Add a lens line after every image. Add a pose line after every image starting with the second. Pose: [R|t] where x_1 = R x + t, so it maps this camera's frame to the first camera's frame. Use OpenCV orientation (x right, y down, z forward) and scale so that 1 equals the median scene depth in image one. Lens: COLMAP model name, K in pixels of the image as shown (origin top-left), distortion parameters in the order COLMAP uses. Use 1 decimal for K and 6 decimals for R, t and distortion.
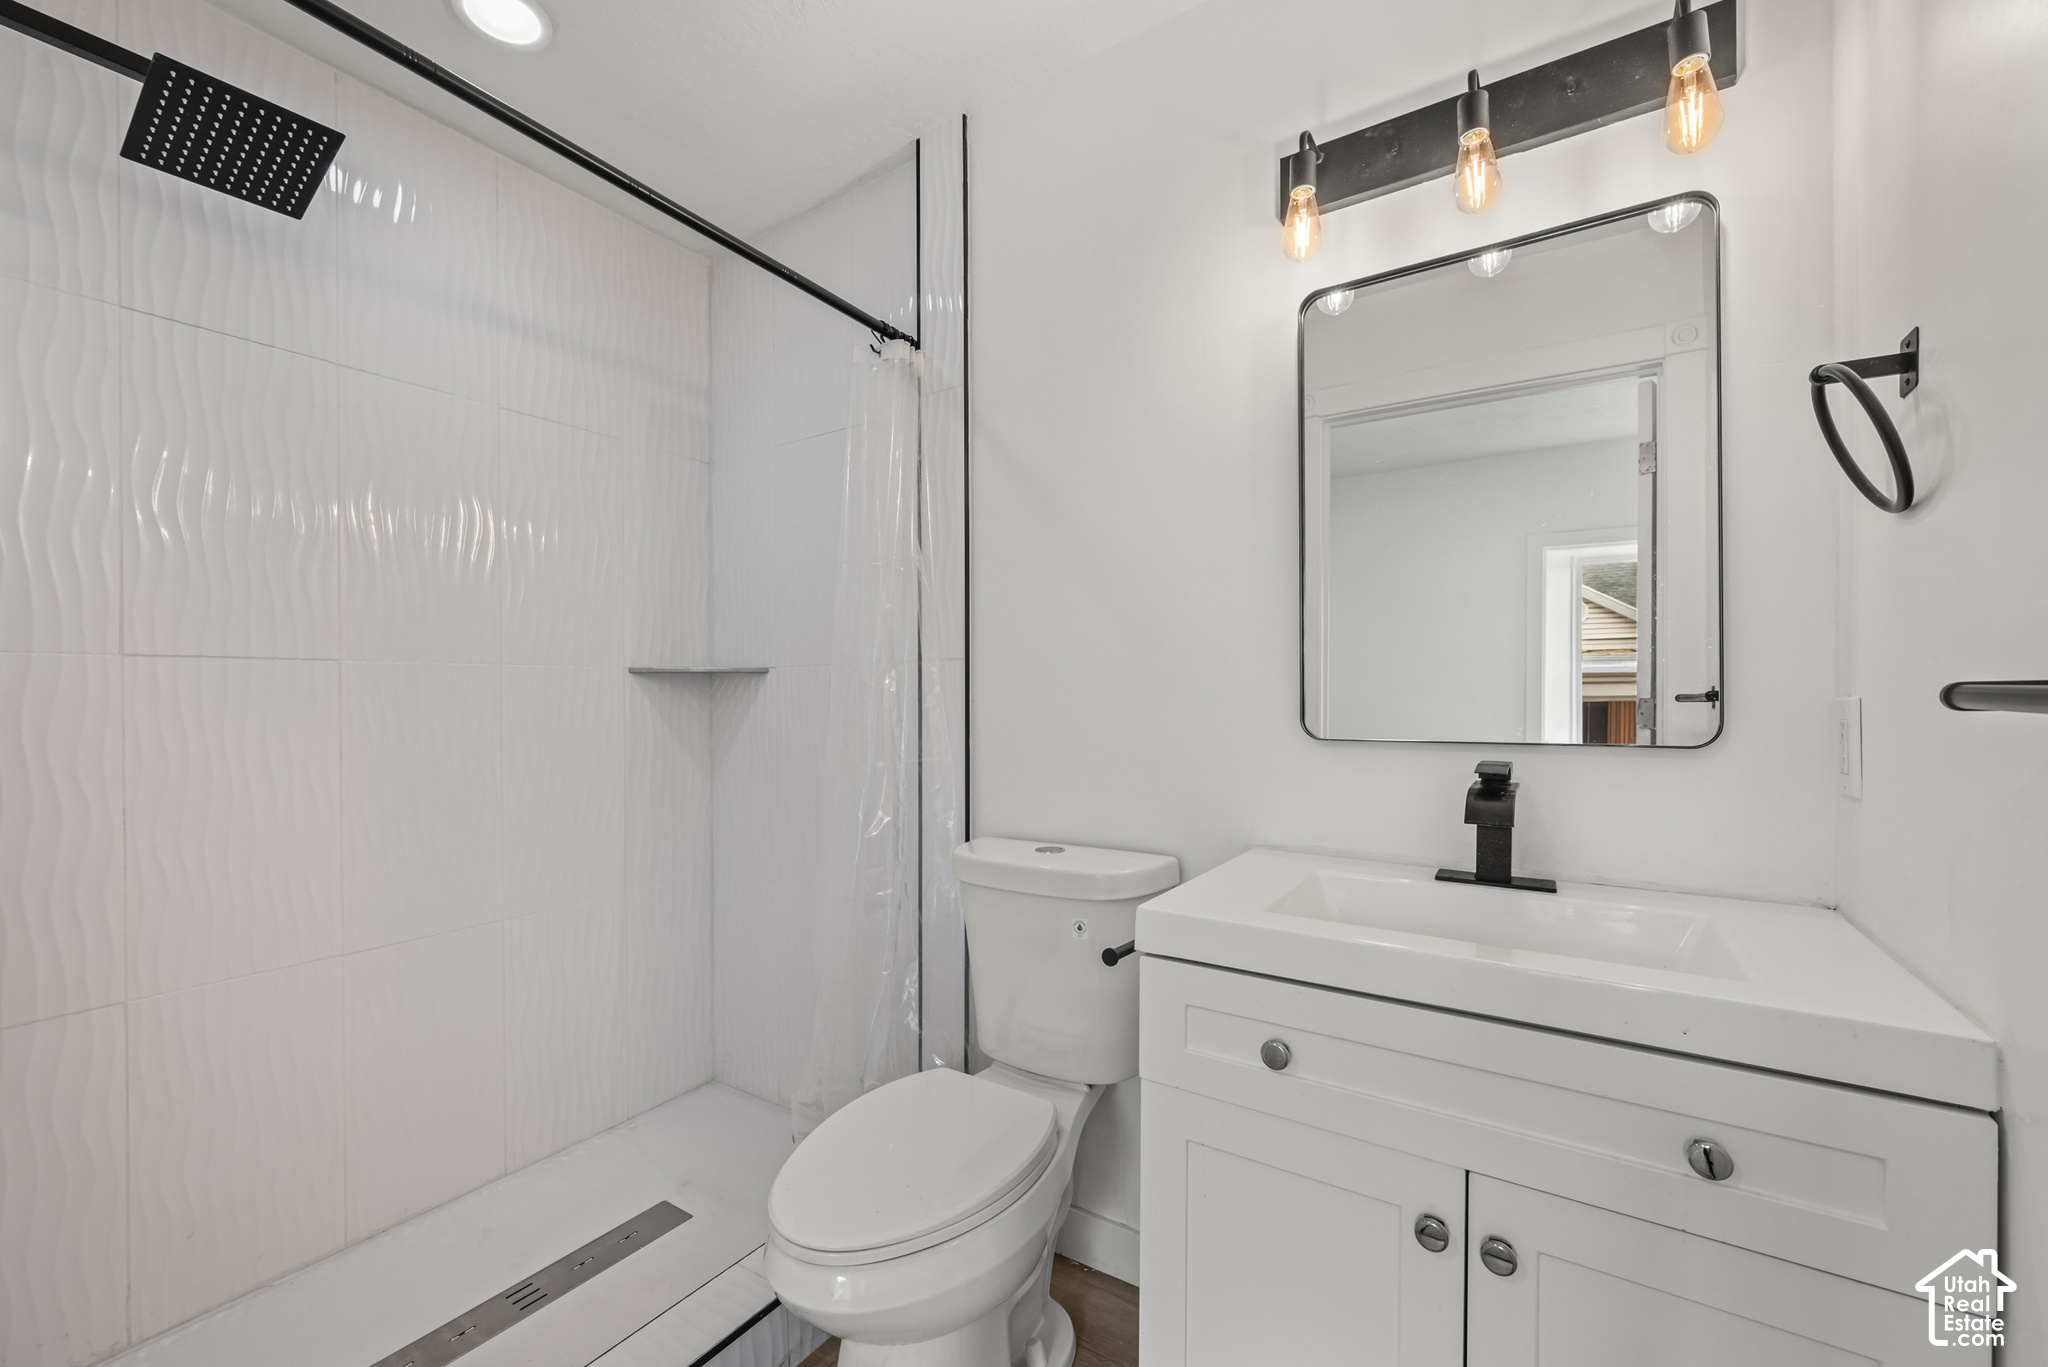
lens RADIAL K [[818.5, 0, 1027.0], [0, 818.5, 690.1], [0, 0, 1]] dist [0.003166, 0.000260]
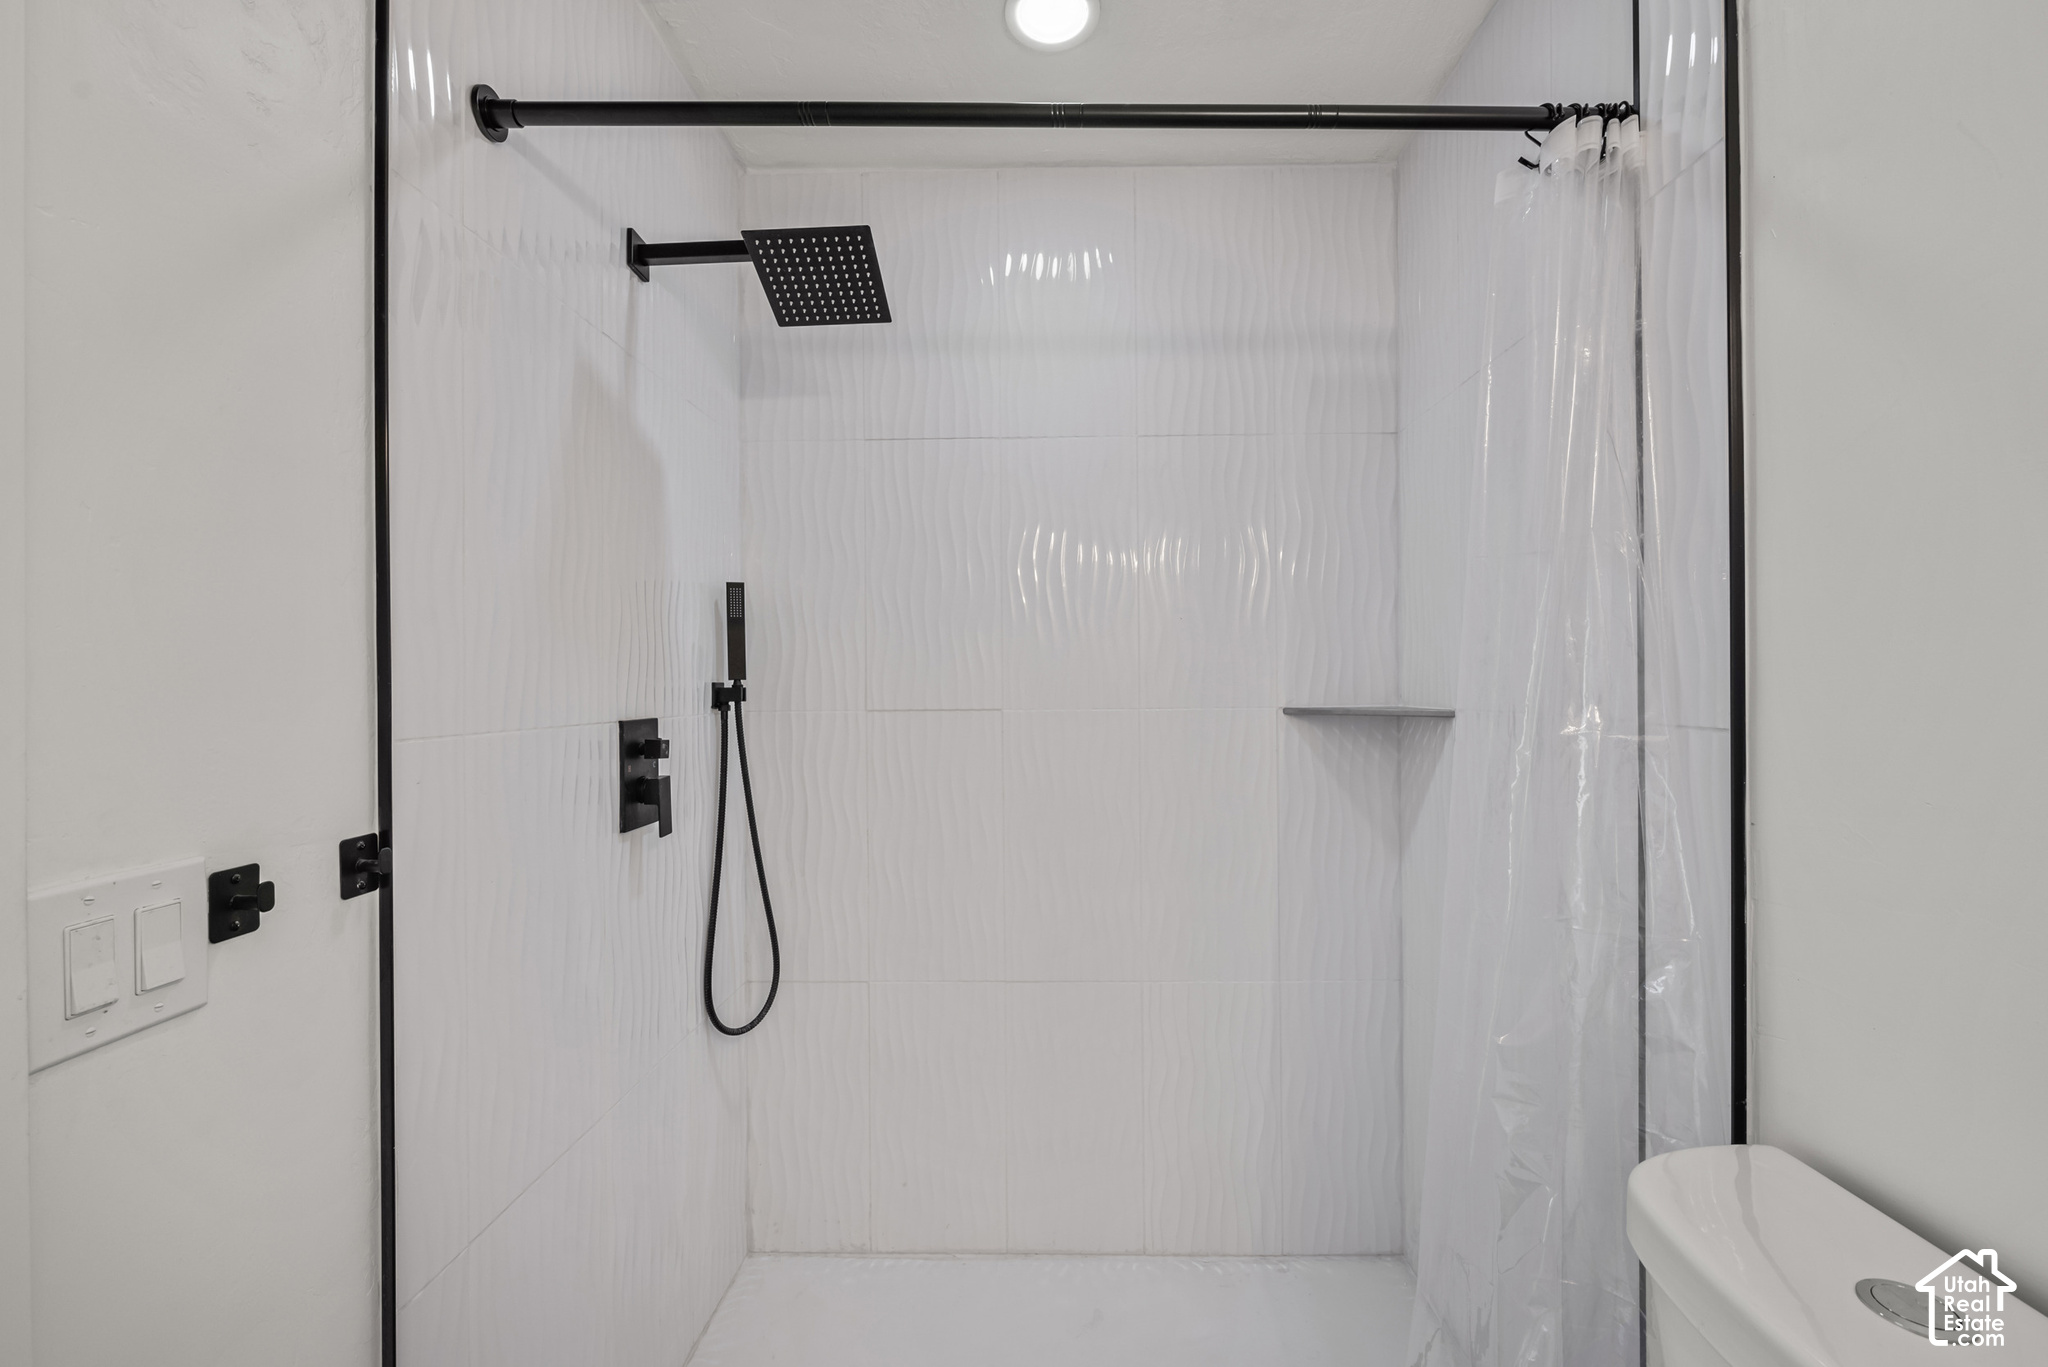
lens RADIAL K [[829.7, 0, 1024.1], [0, 829.7, 680.4], [0, 0, 1]] dist [-0.003189, -0.000120]
pose [[0.532016, -0.002662, -0.846730, 0.091526], [0.007929, 0.999967, 0.001838, -0.064877], [0.846697, -0.007692, 0.532020, 0.370394]]
